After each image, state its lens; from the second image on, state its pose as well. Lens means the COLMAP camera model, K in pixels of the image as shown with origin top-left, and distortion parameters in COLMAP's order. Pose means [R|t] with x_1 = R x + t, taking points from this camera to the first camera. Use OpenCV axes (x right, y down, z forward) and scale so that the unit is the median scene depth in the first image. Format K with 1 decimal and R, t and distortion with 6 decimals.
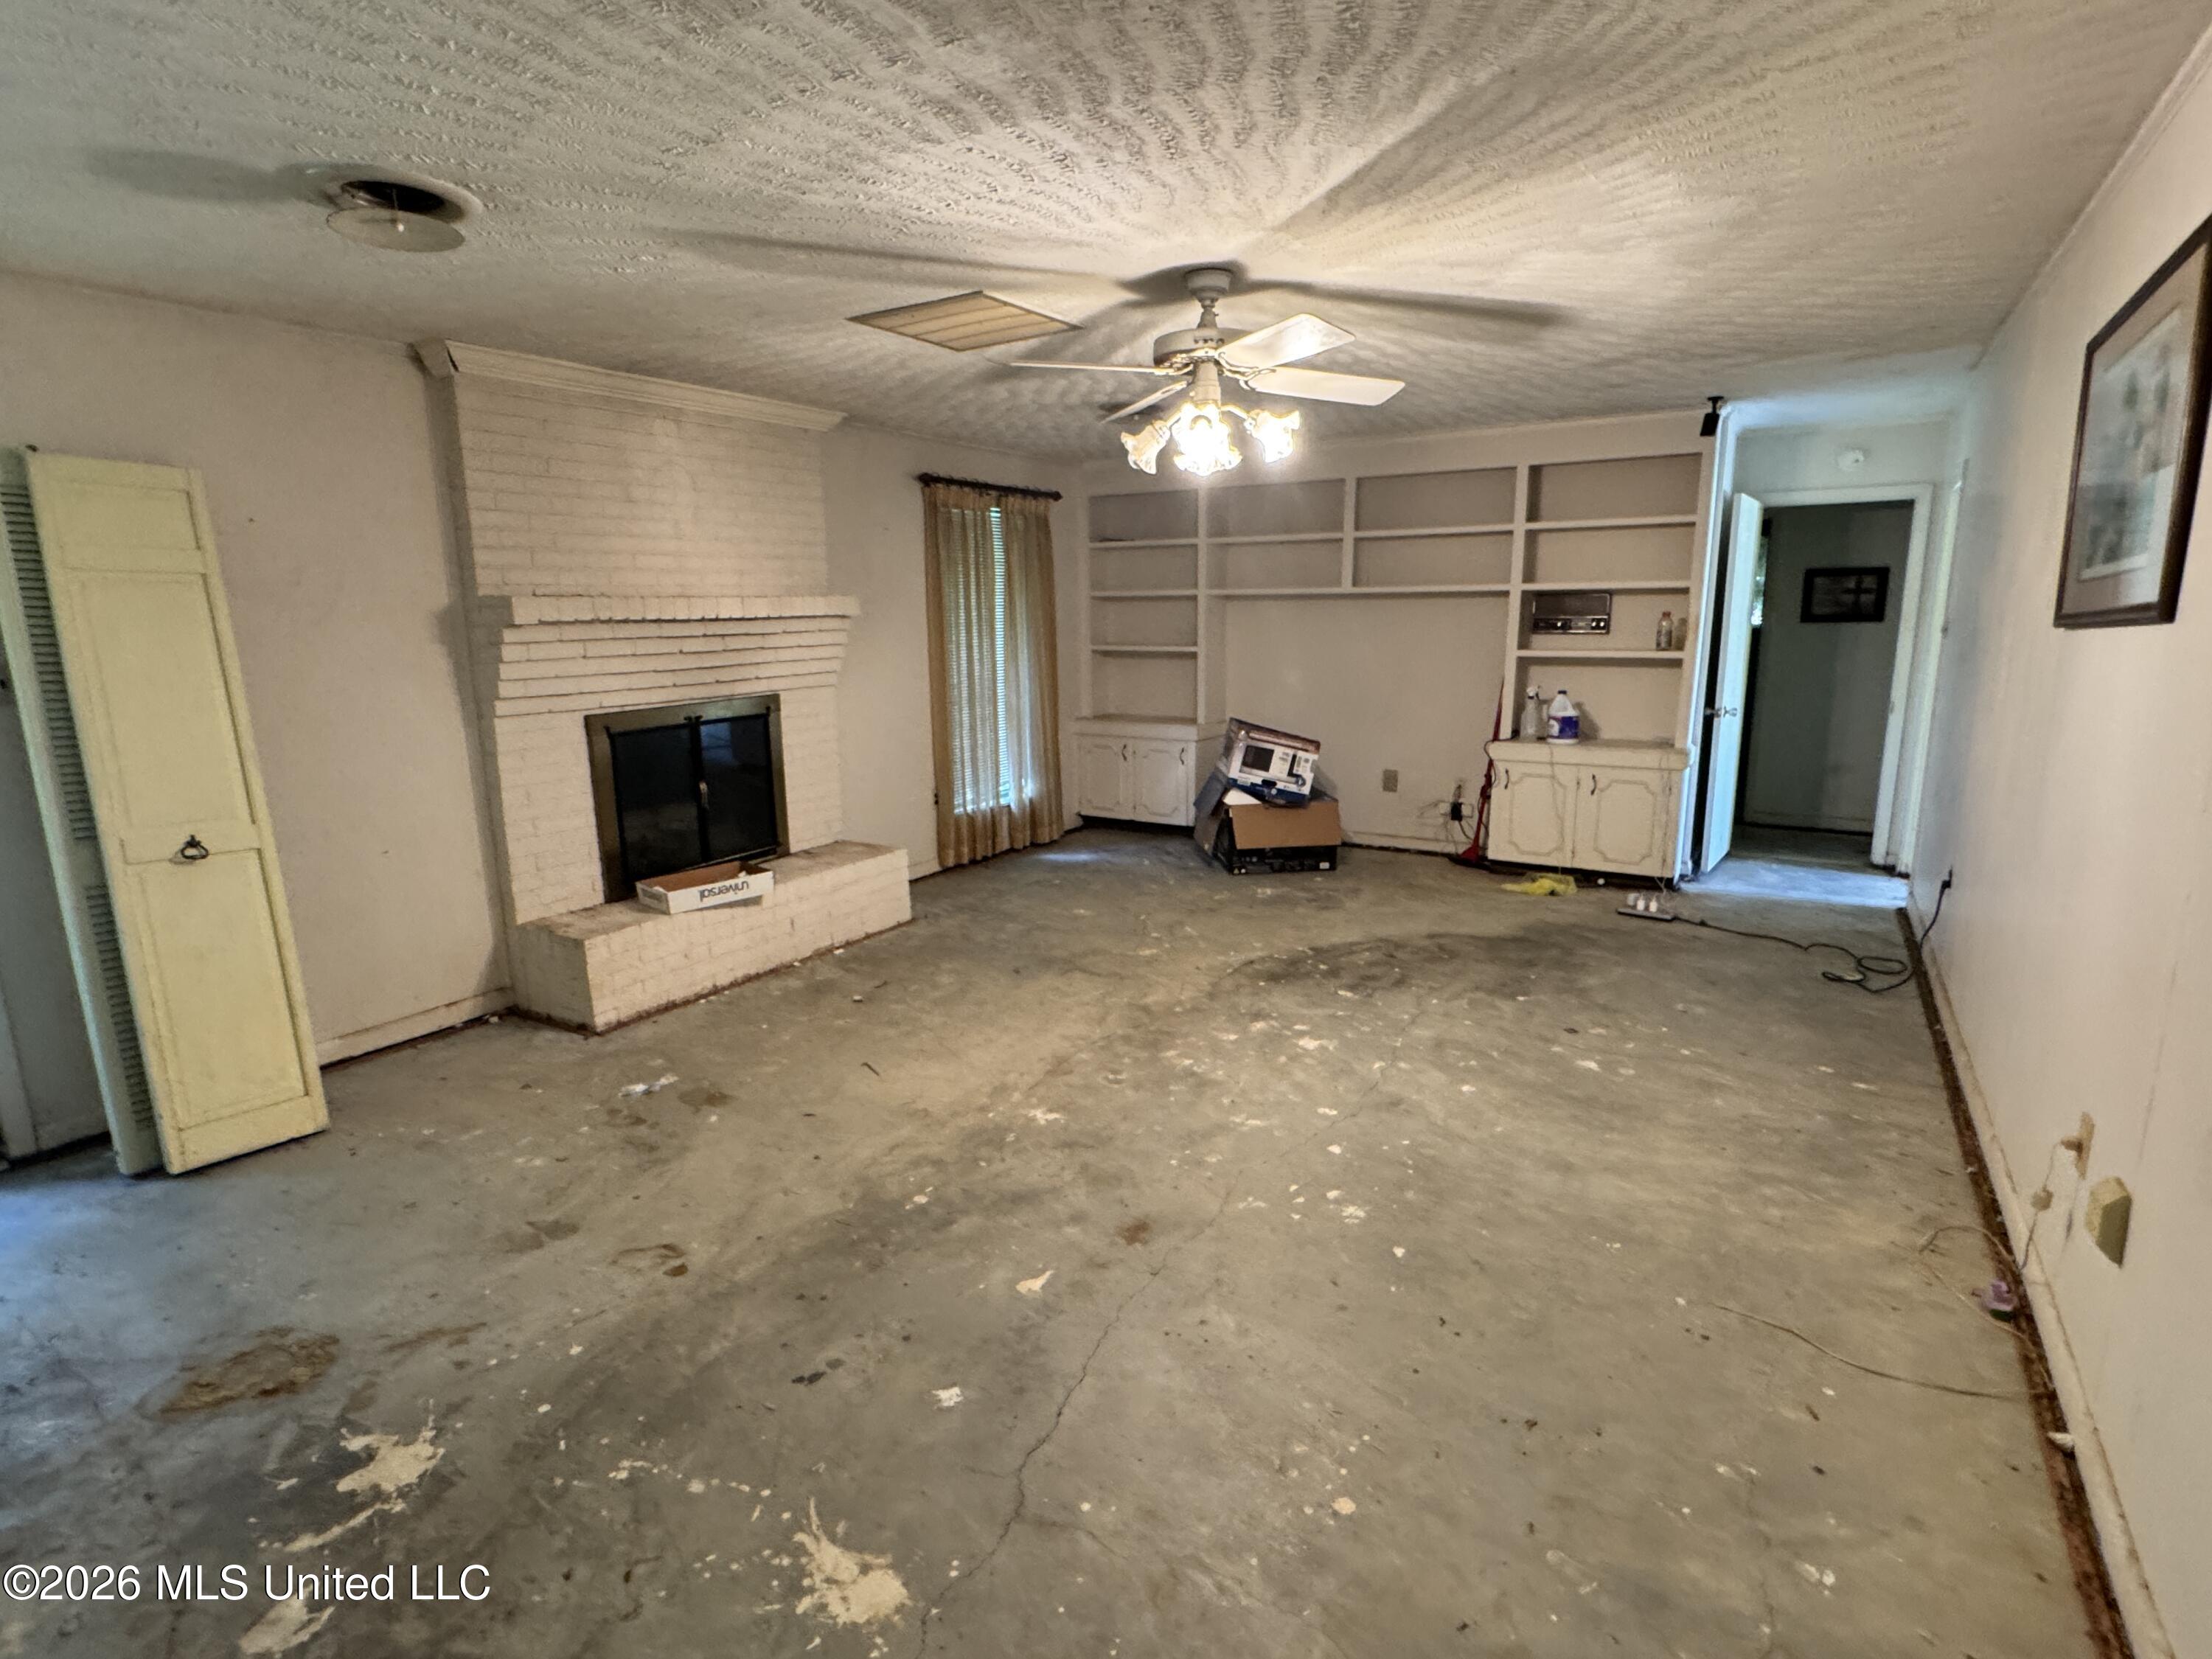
lens RADIAL K [[1091.4, 0, 1098.4], [0, 1091.4, 826.7], [0, 0, 1]] dist [-0.003160, -0.002114]
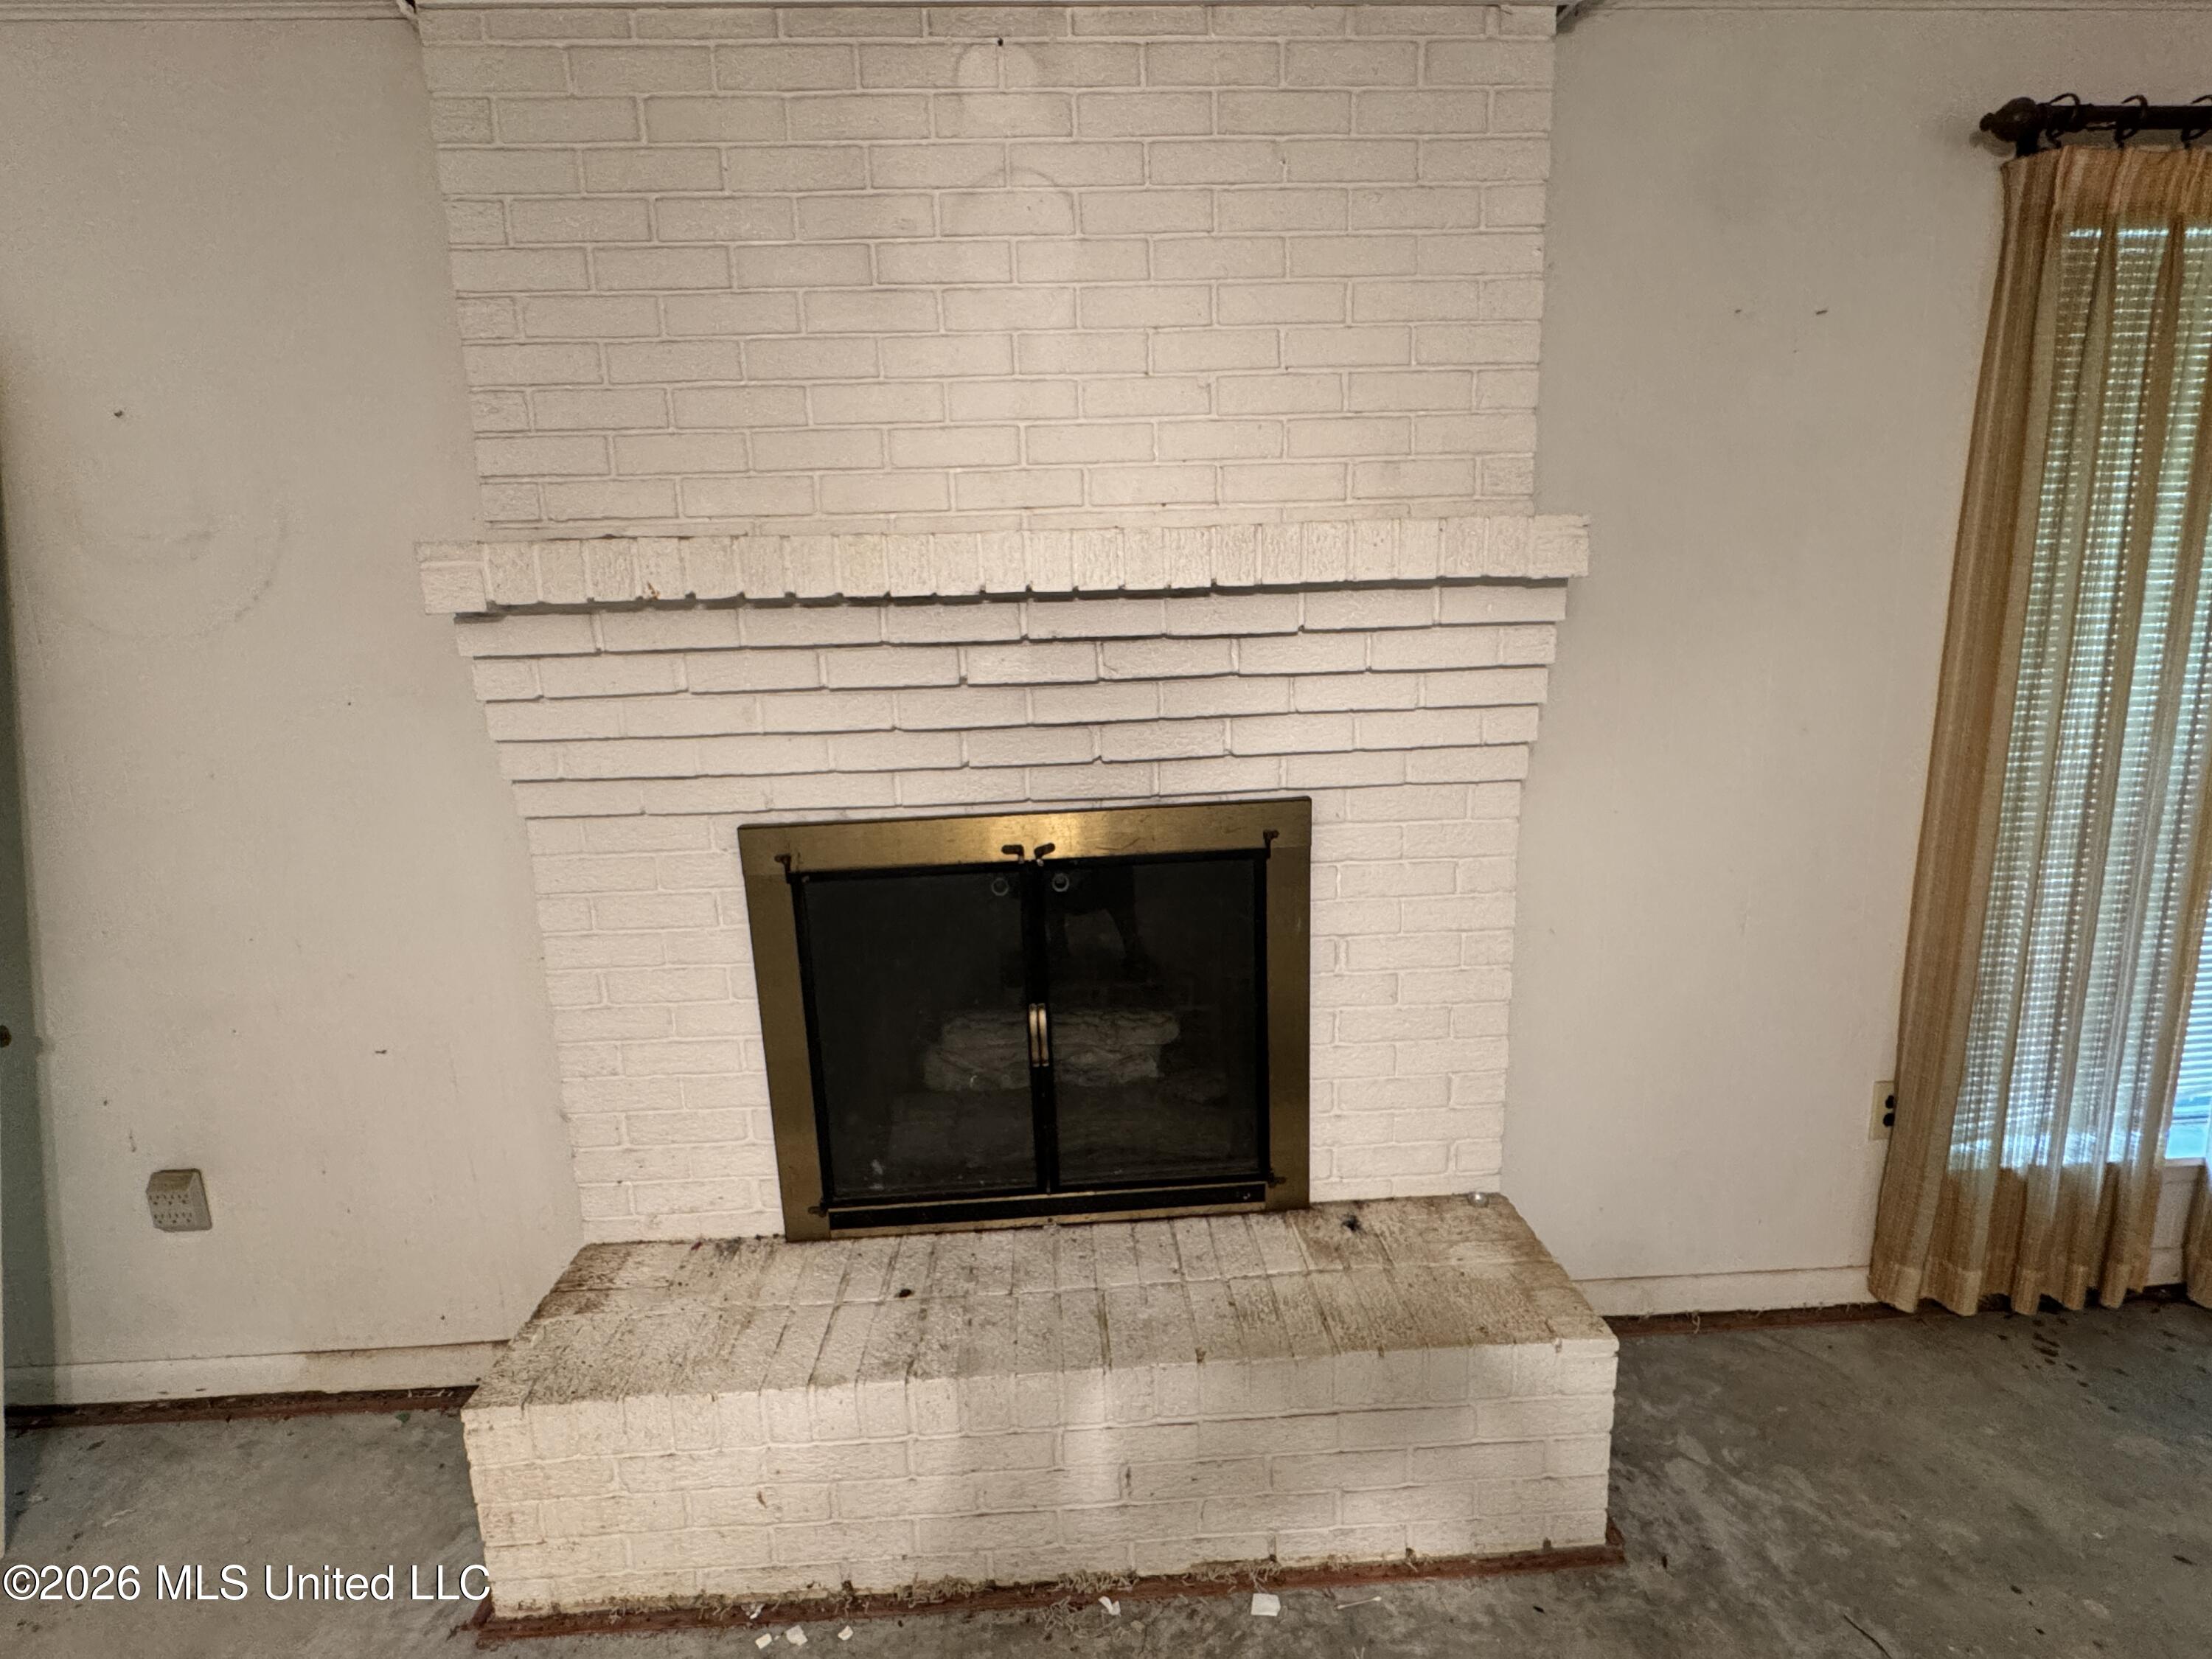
lens RADIAL K [[1091.4, 0, 1112.3], [0, 1091.4, 825.6], [0, 0, 1]] dist [-0.003160, -0.002114]
pose [[0.583153, 0.158883, -0.796674, -0.044895], [-0.142446, 0.985492, 0.092271, -0.158486], [0.799776, 0.059675, 0.597325, 0.843671]]
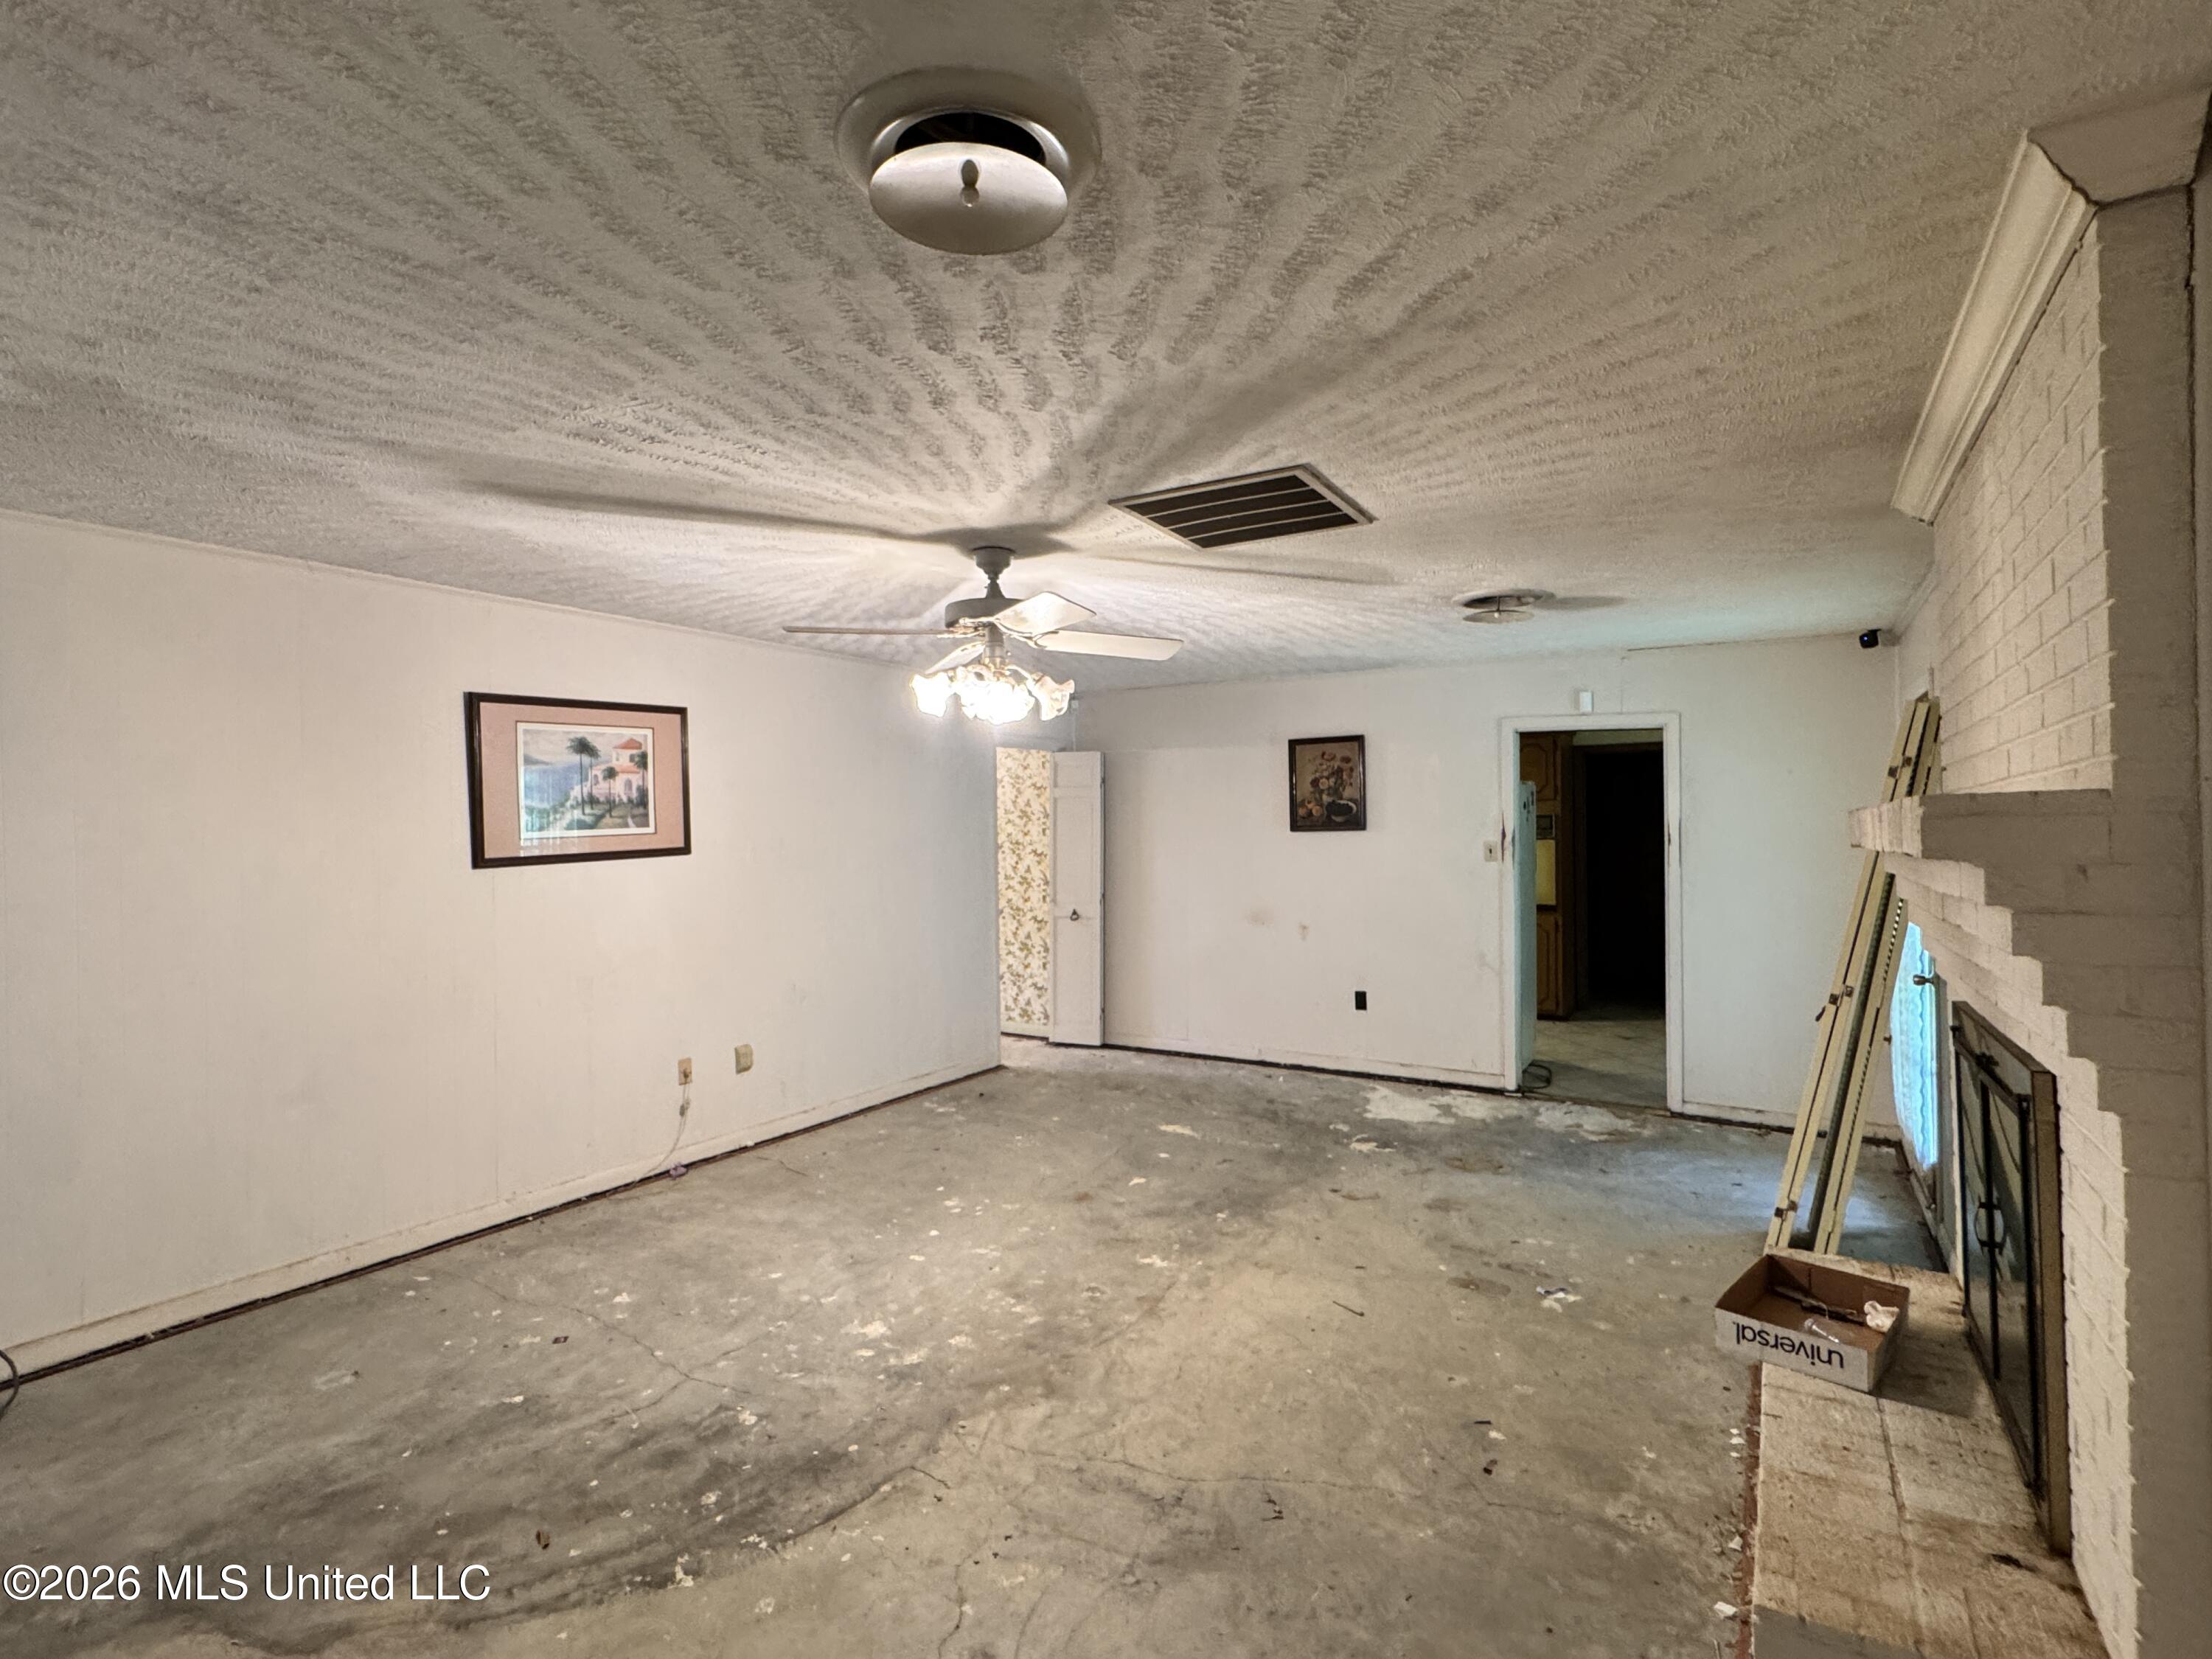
lens RADIAL K [[1091.4, 0, 1106.3], [0, 1091.4, 826.4], [0, 0, 1]] dist [-0.003160, -0.002114]
pose [[-0.999548, 0.022532, -0.019886, 0.012210], [0.018331, 0.981476, 0.190706, -0.338418], [0.023815, 0.190255, -0.981446, 1.648598]]
